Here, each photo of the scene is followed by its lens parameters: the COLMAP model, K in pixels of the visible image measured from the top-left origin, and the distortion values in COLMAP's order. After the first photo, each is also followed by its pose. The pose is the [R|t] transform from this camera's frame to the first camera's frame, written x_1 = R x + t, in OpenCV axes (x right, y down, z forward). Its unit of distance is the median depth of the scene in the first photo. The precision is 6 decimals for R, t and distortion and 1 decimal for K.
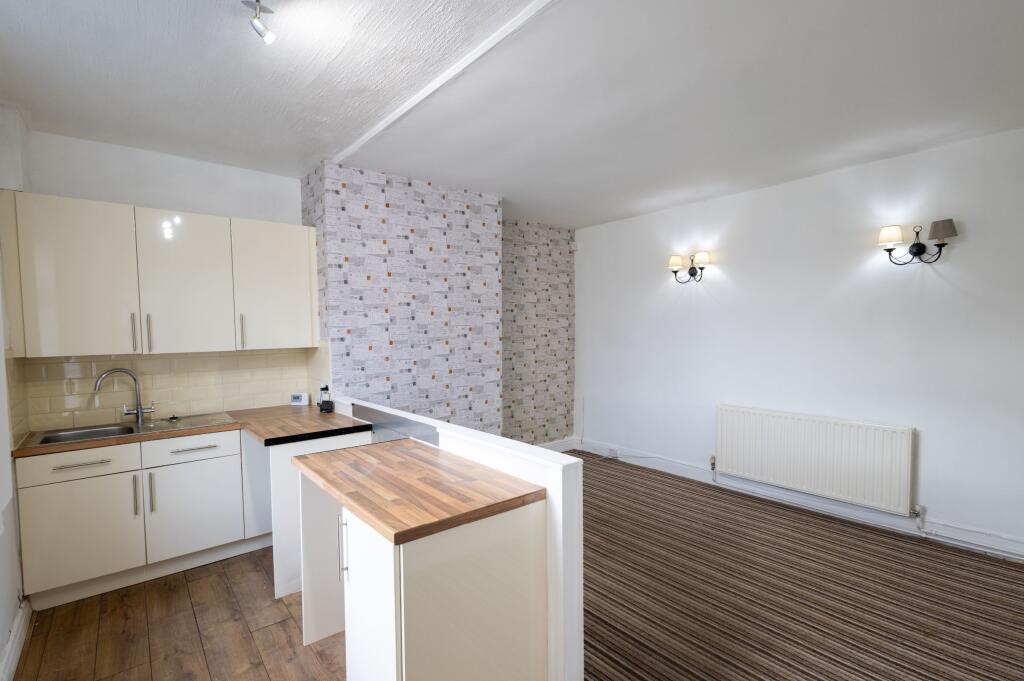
lens RADIAL K [[469.8, 0, 511.8], [0, 469.8, 350.6], [0, 0, 1]] dist [0.000542, 0.000174]
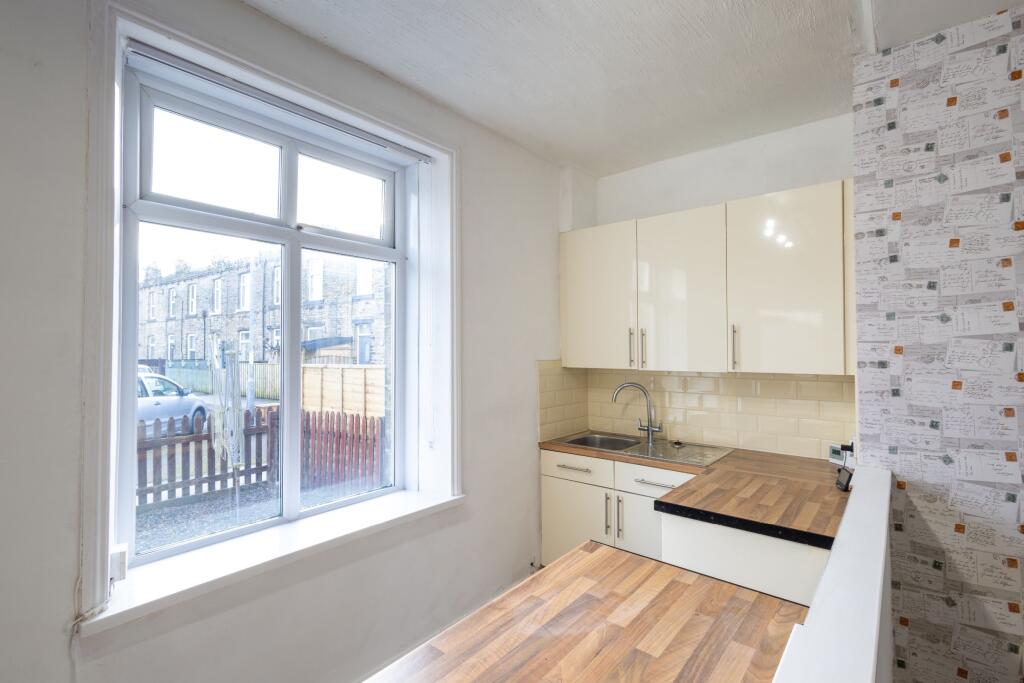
lens RADIAL K [[475.3, 0, 512.0], [0, 475.3, 341.5], [0, 0, 1]] dist [0.005760, 0.000093]
pose [[0.188128, -0.000403, -0.982144, 0.101293], [-0.046869, 0.998857, -0.009388, -0.024230], [0.981026, 0.047798, 0.187894, 0.454540]]
